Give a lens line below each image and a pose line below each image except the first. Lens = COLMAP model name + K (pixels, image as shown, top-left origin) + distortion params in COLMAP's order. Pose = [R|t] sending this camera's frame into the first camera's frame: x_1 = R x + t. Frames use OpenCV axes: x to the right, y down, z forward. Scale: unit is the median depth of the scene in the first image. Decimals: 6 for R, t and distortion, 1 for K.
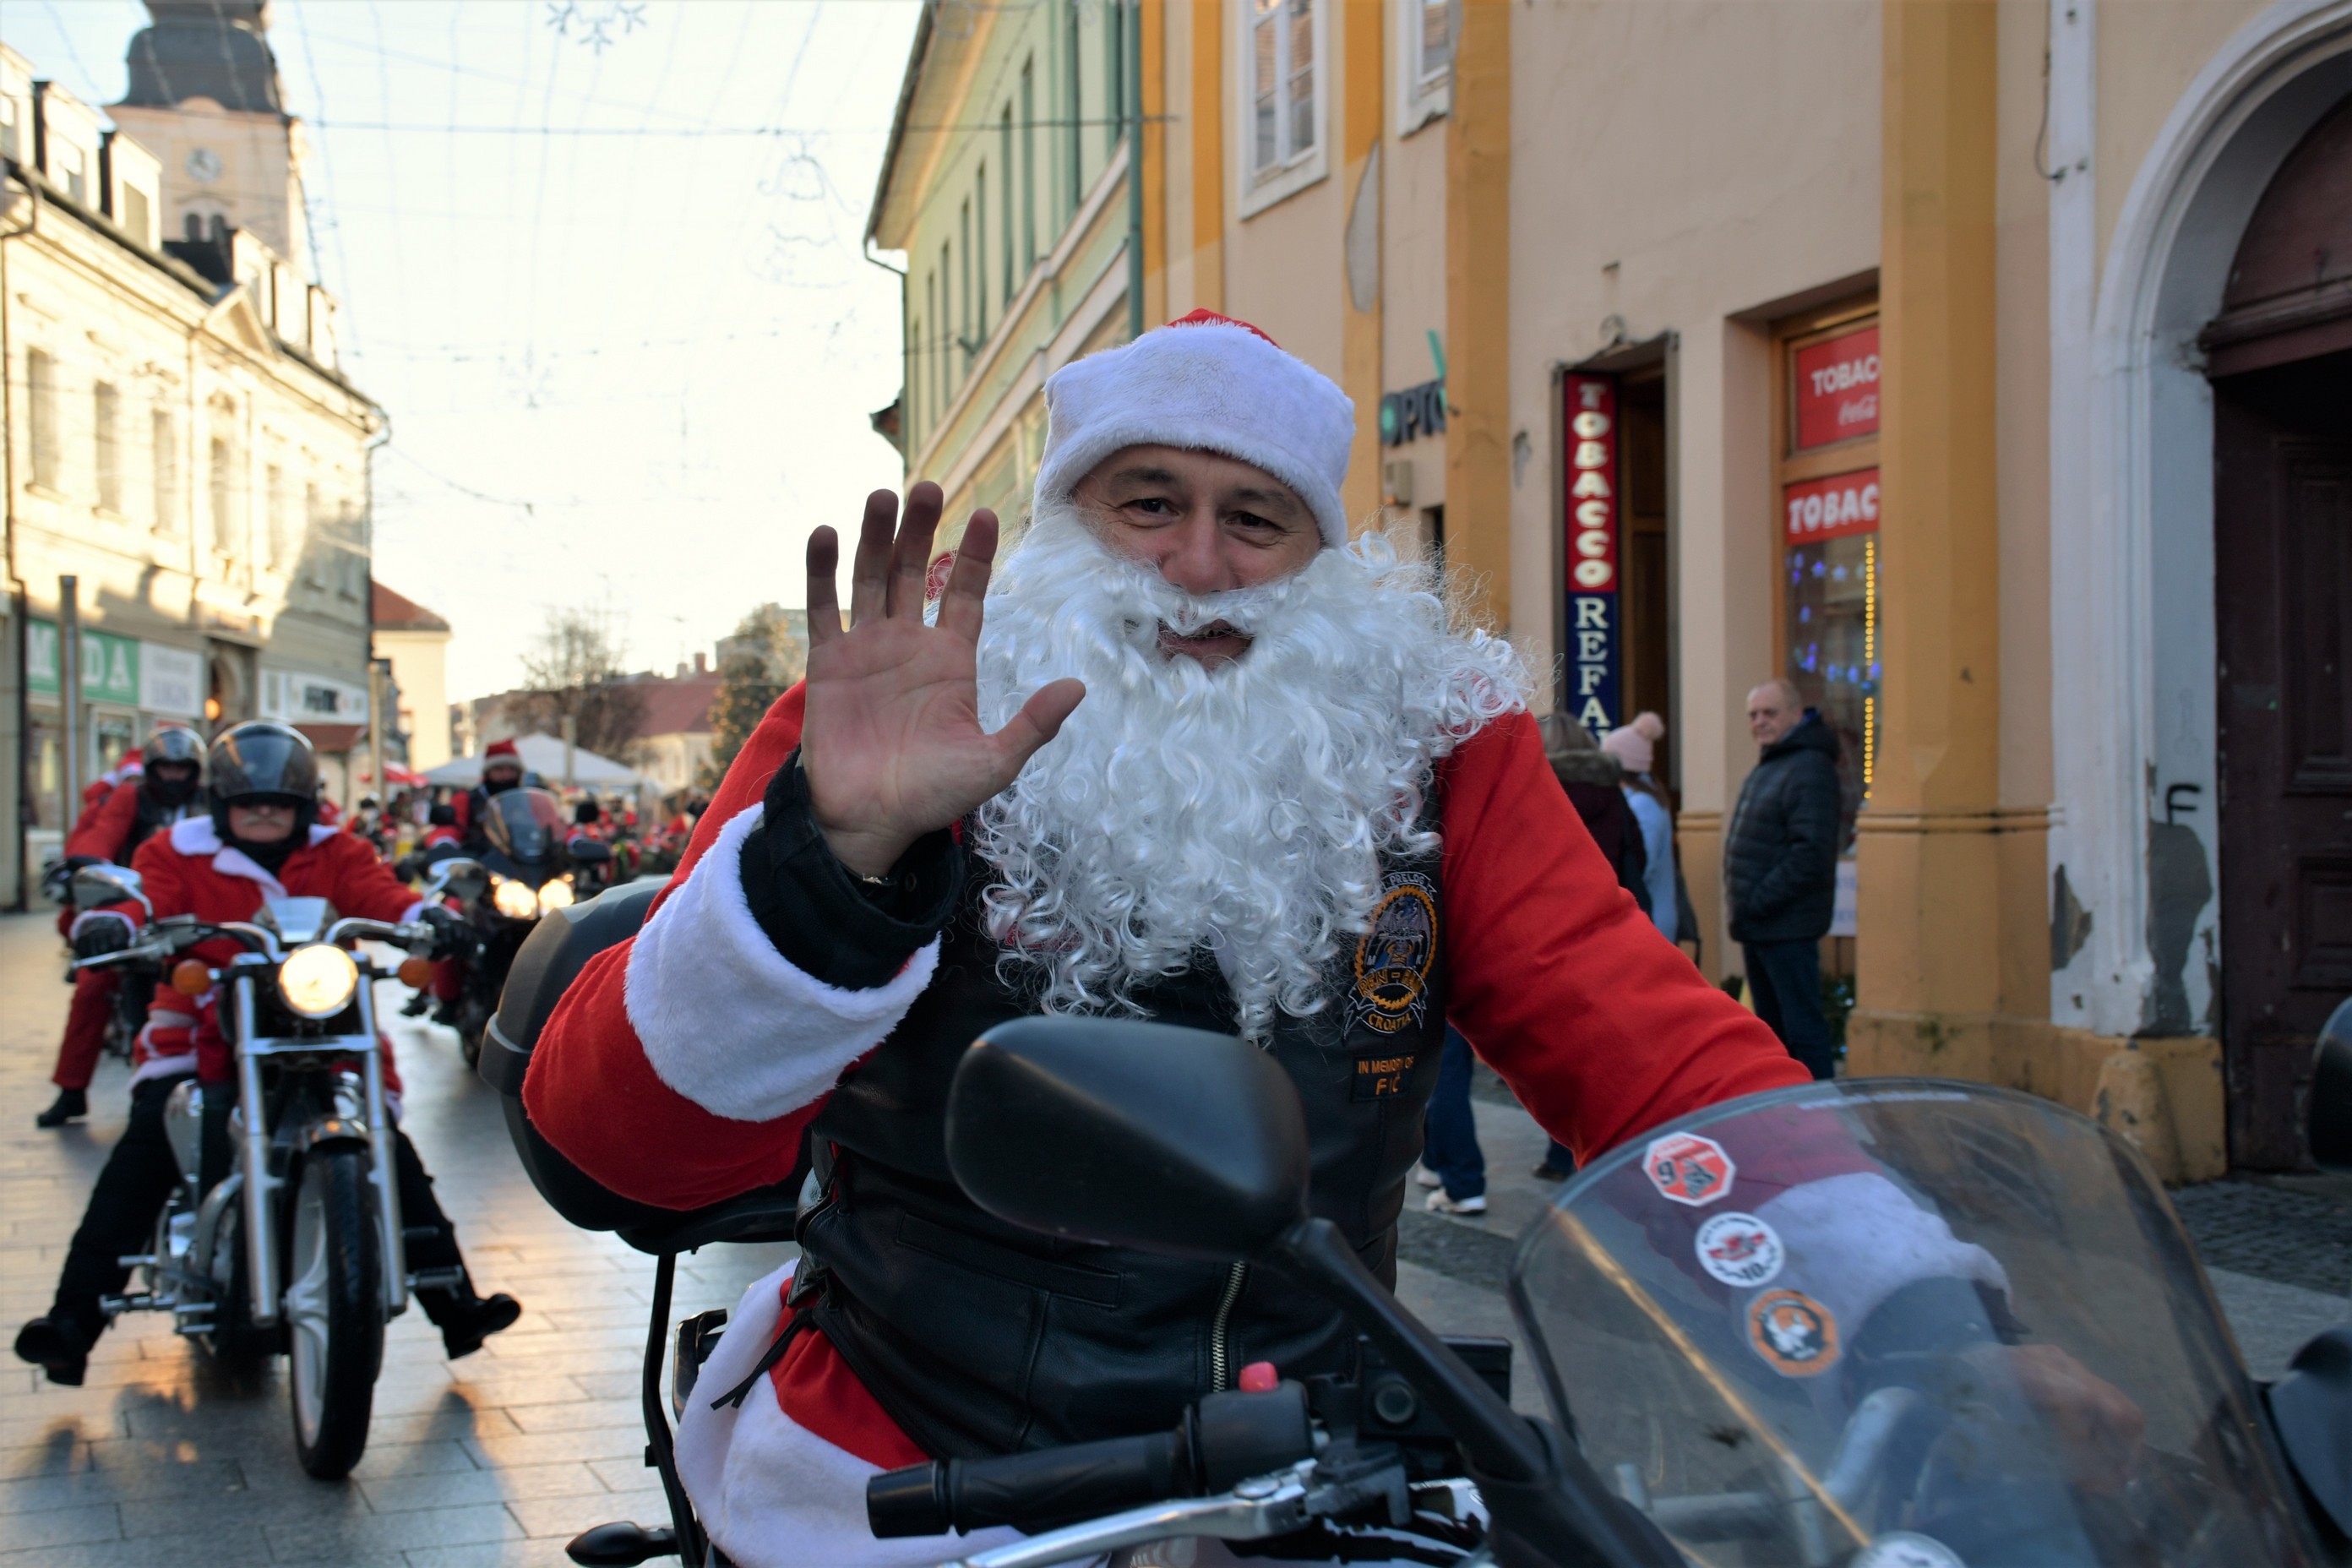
lens RADIAL K [[2970.9, 0, 1176.0], [0, 2970.9, 784.0], [0, 0, 1]] dist [0.067530, 0.325755]
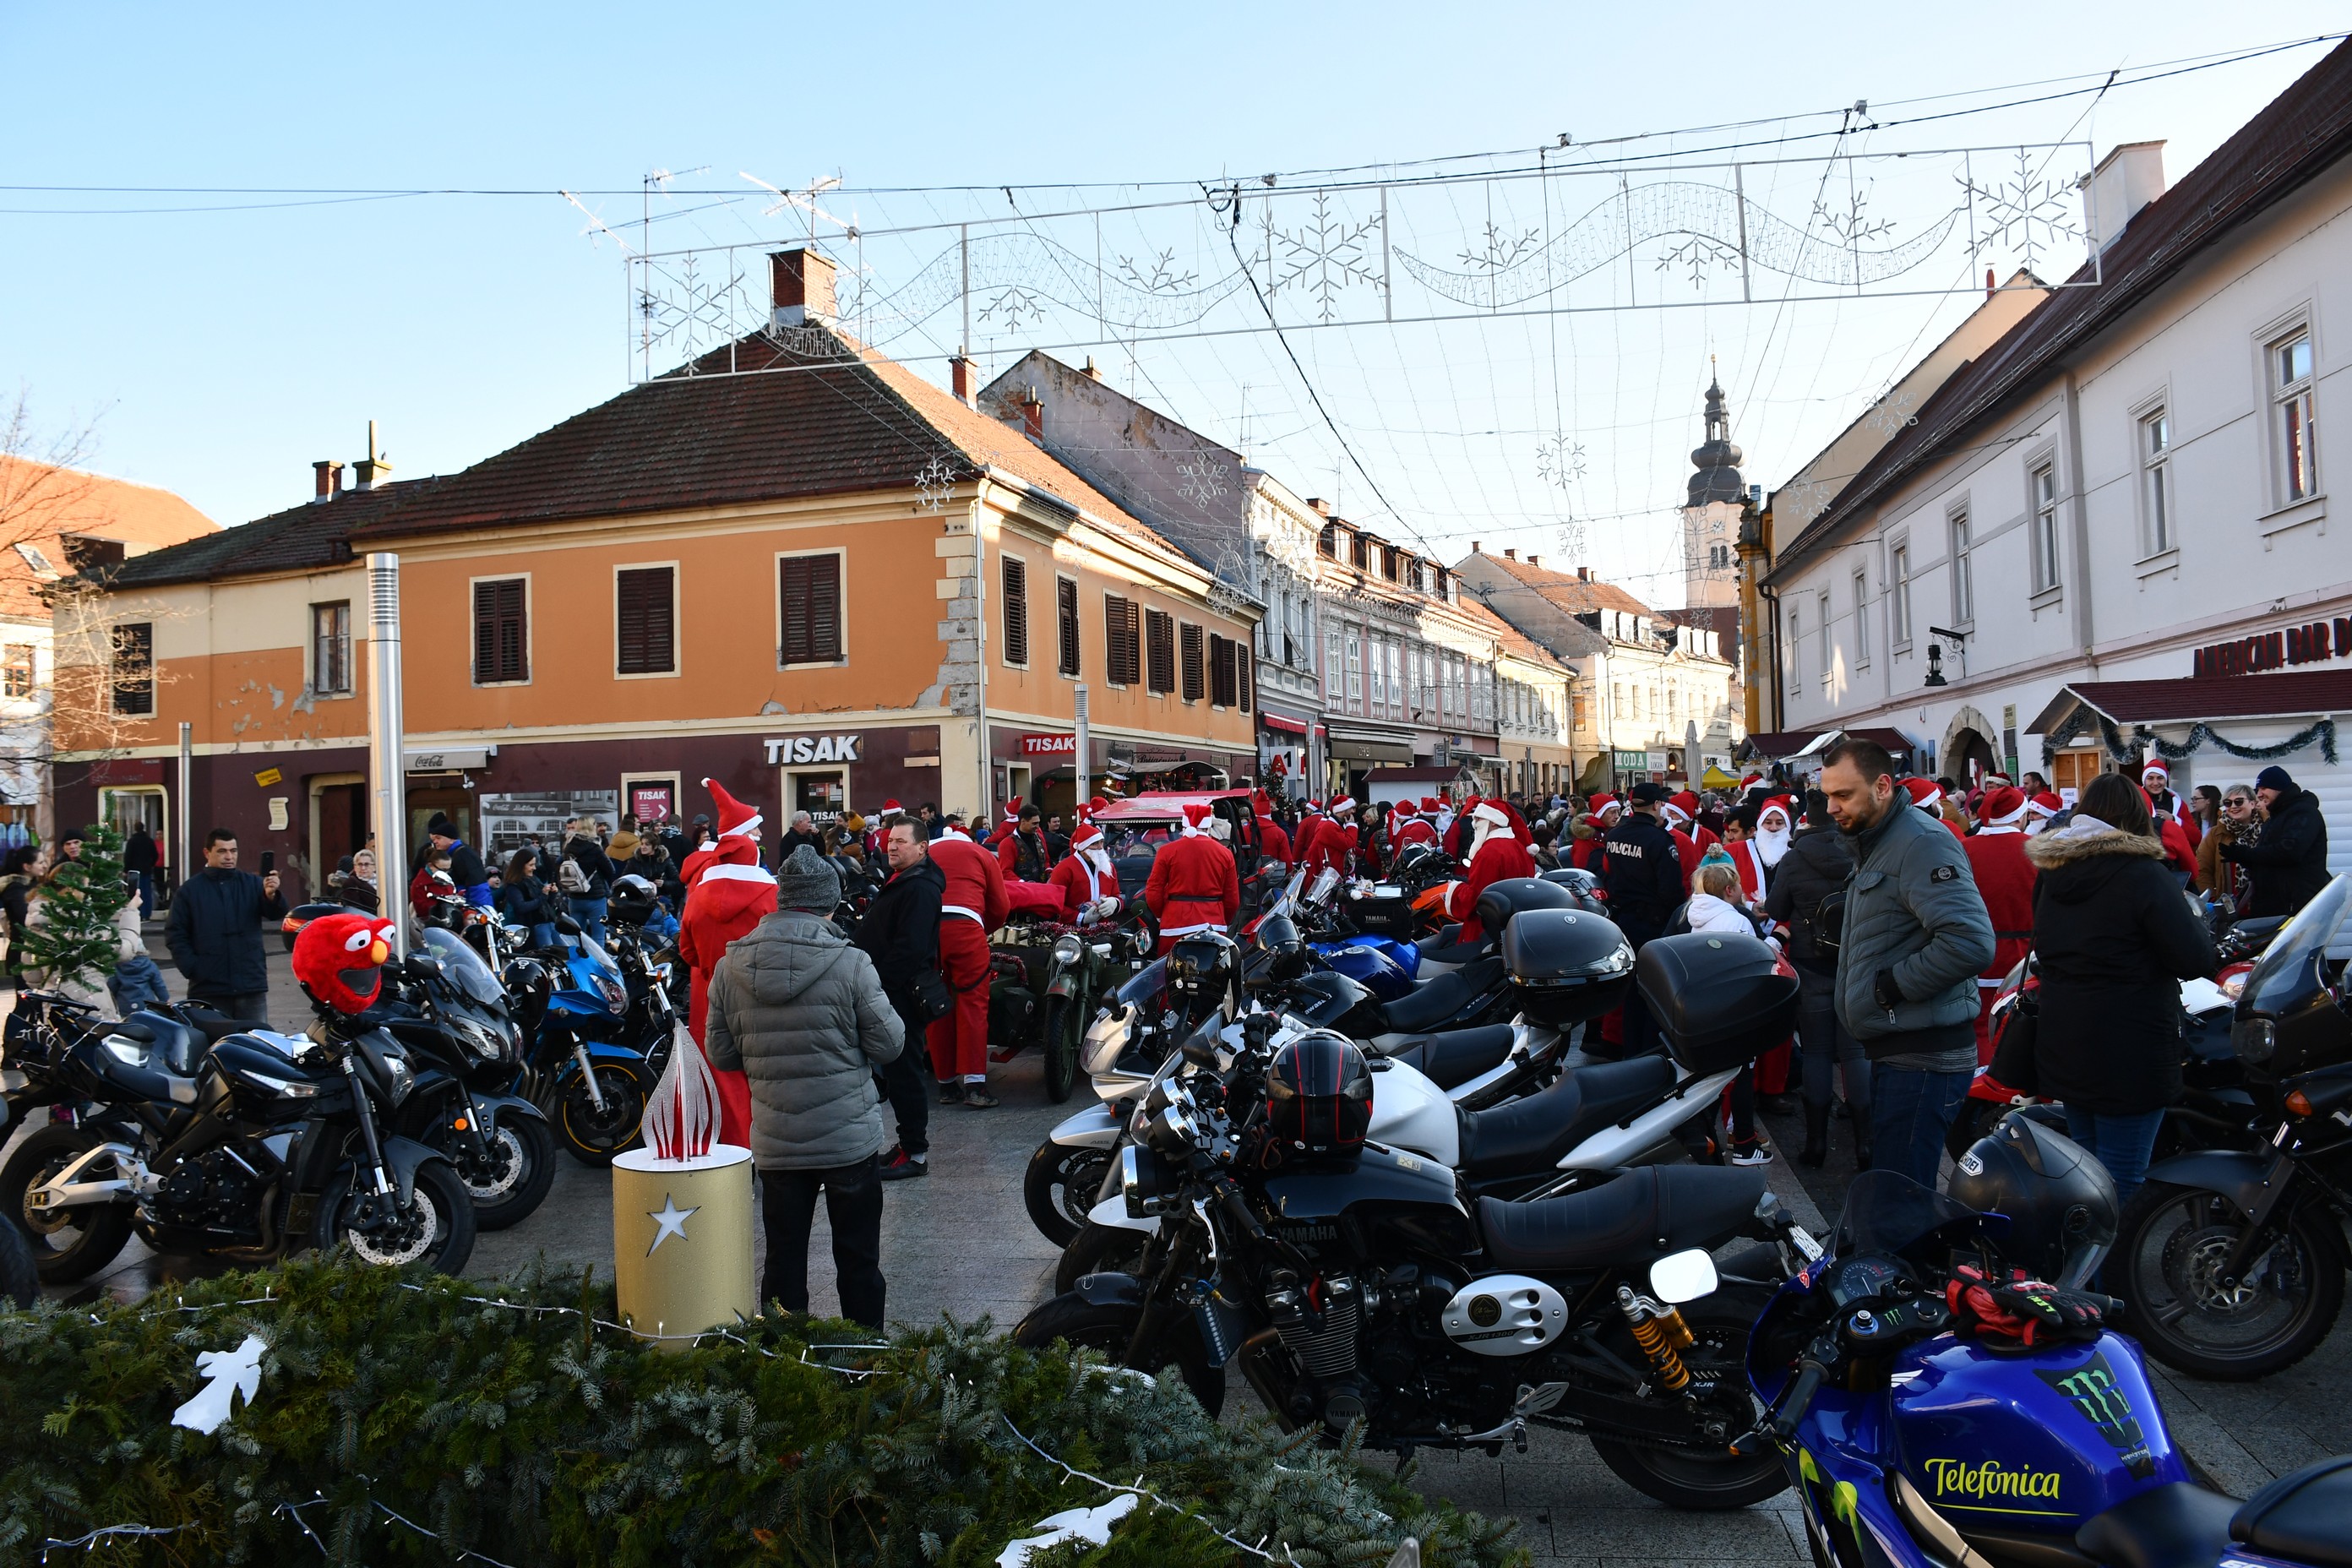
lens RADIAL K [[1841.8, 0, 1176.0], [0, 1841.8, 784.0], [0, 0, 1]] dist [-0.152373, 0.104848]
pose [[0.796422, -0.025424, -0.604207, 1.740005], [0.030520, 0.999532, -0.001829, -0.067517], [0.603971, -0.016984, 0.796826, -3.618069]]
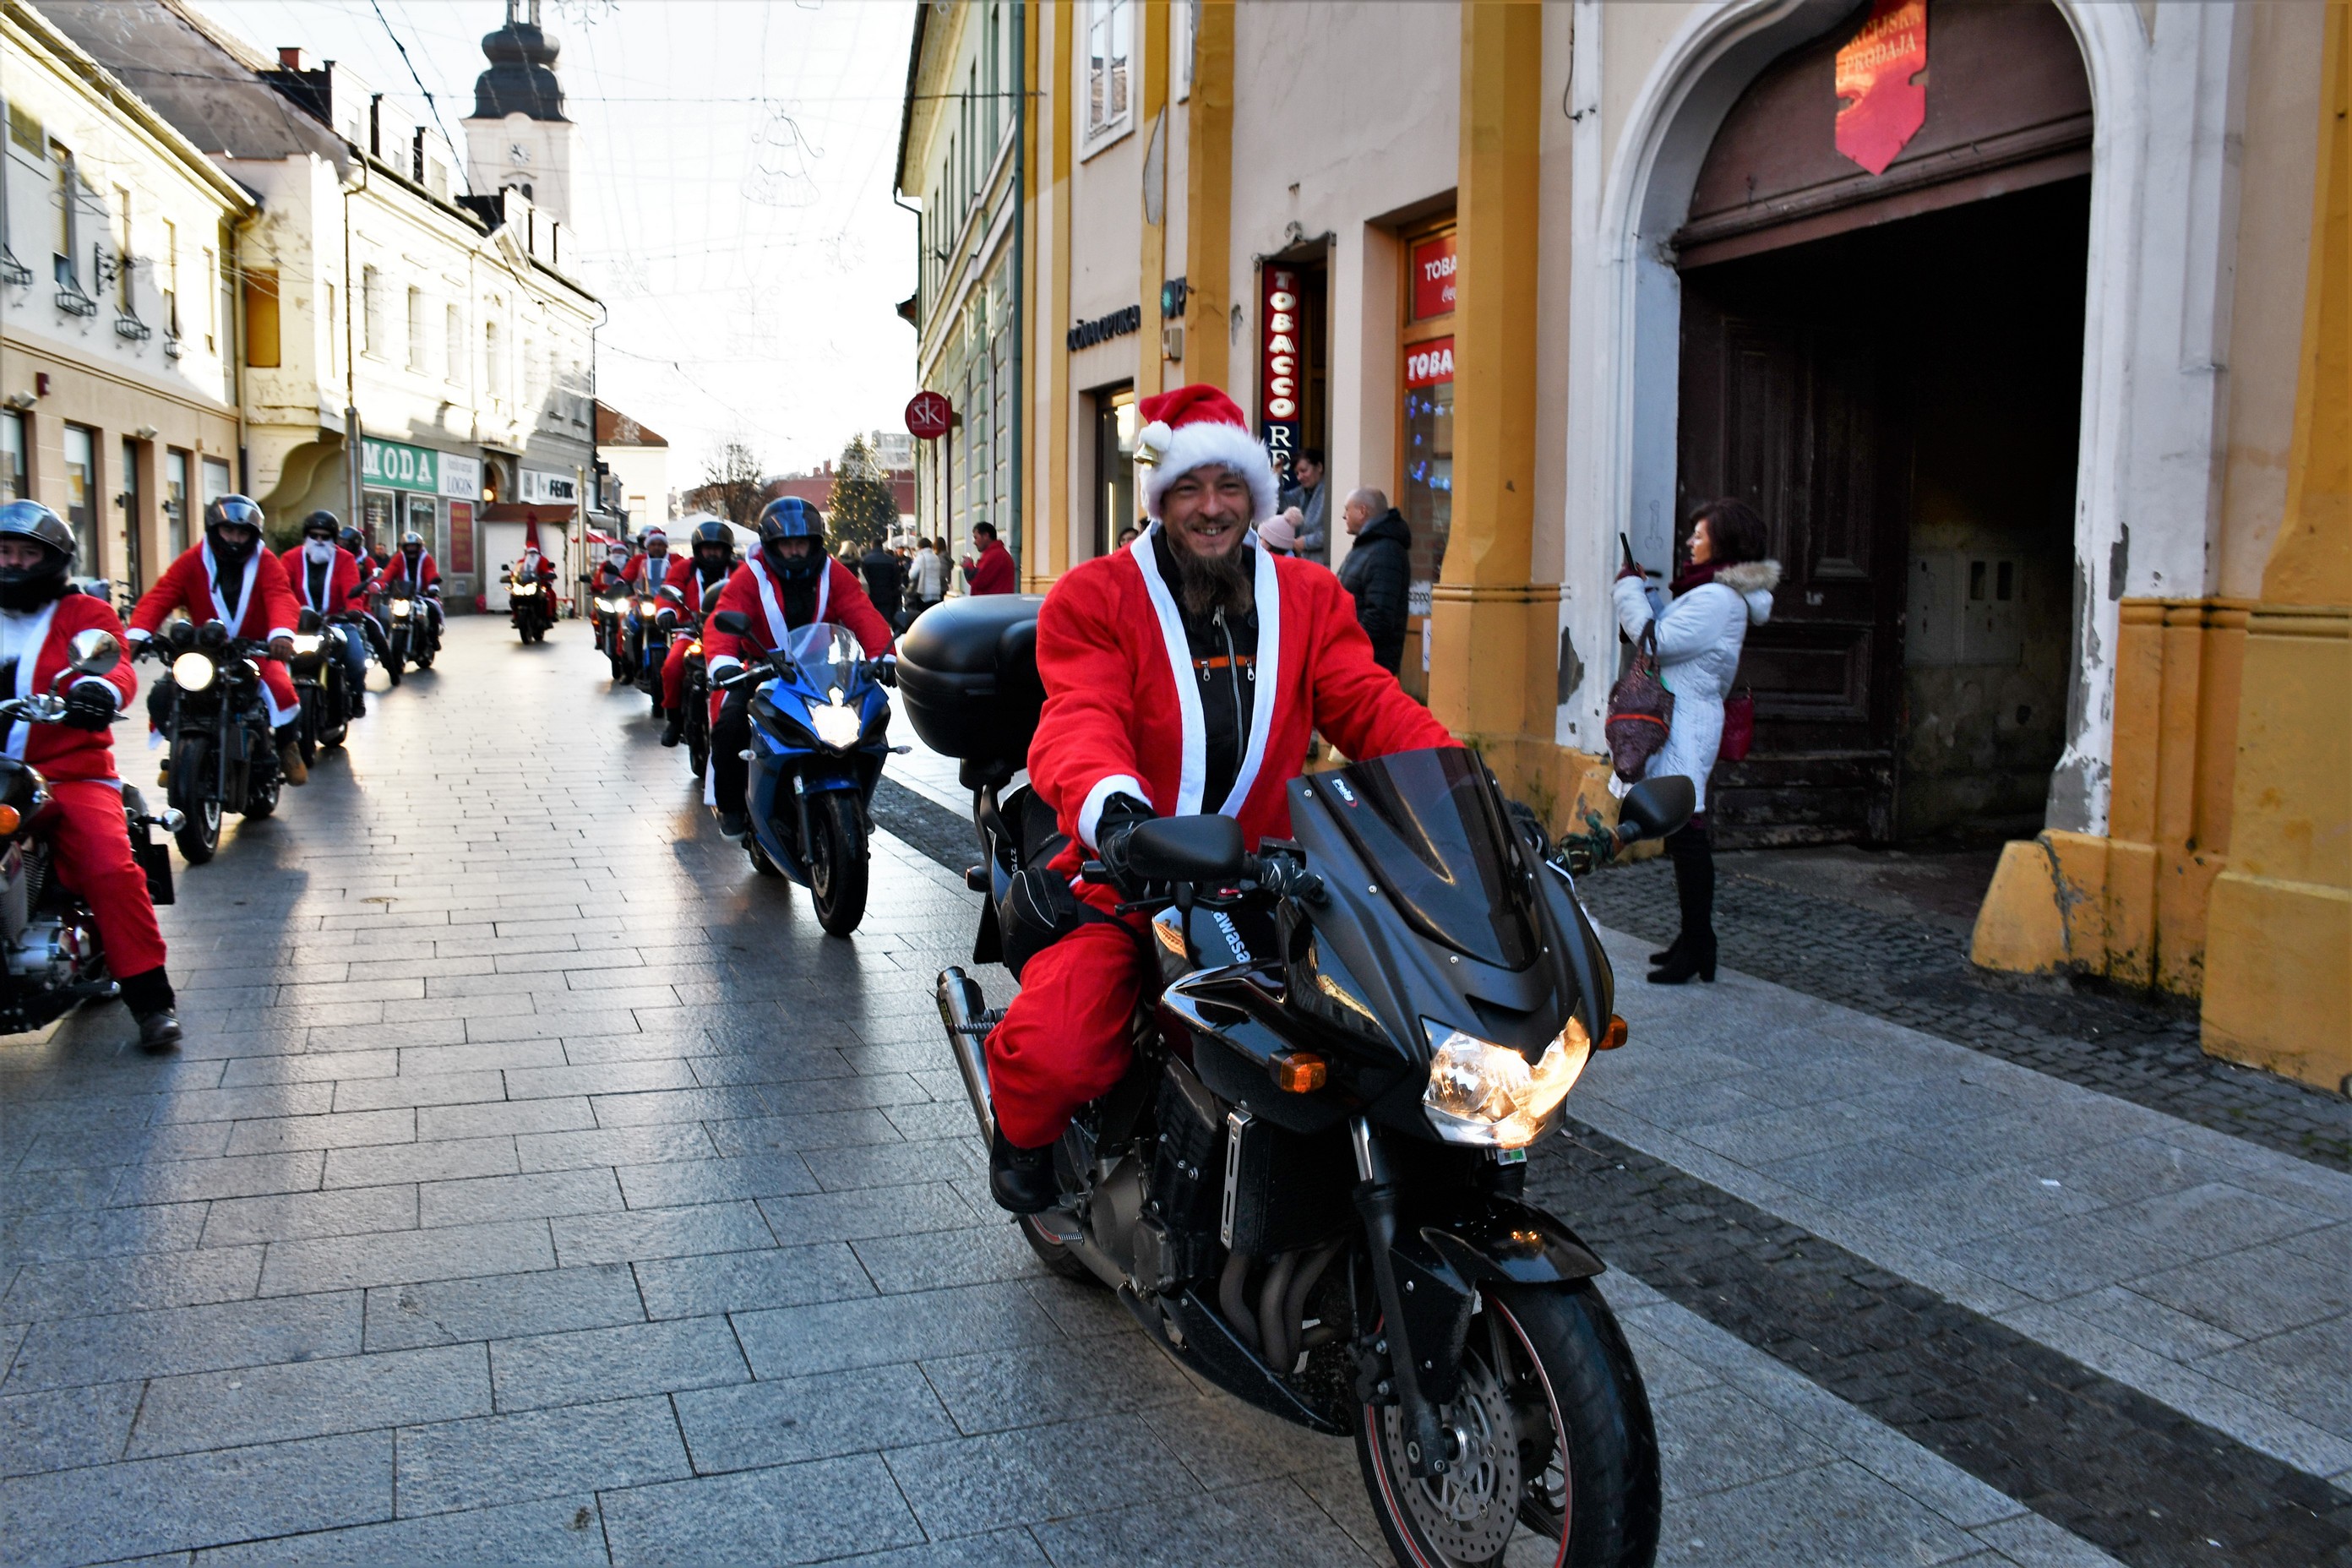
lens RADIAL K [[1841.8, 0, 1176.0], [0, 1841.8, 784.0], [0, 0, 1]] dist [-0.152373, 0.104848]
pose [[0.999621, 0.014436, 0.023433, 0.069702], [-0.017308, 0.991700, 0.127402, -0.003751], [-0.021399, -0.127760, 0.991574, 0.119246]]
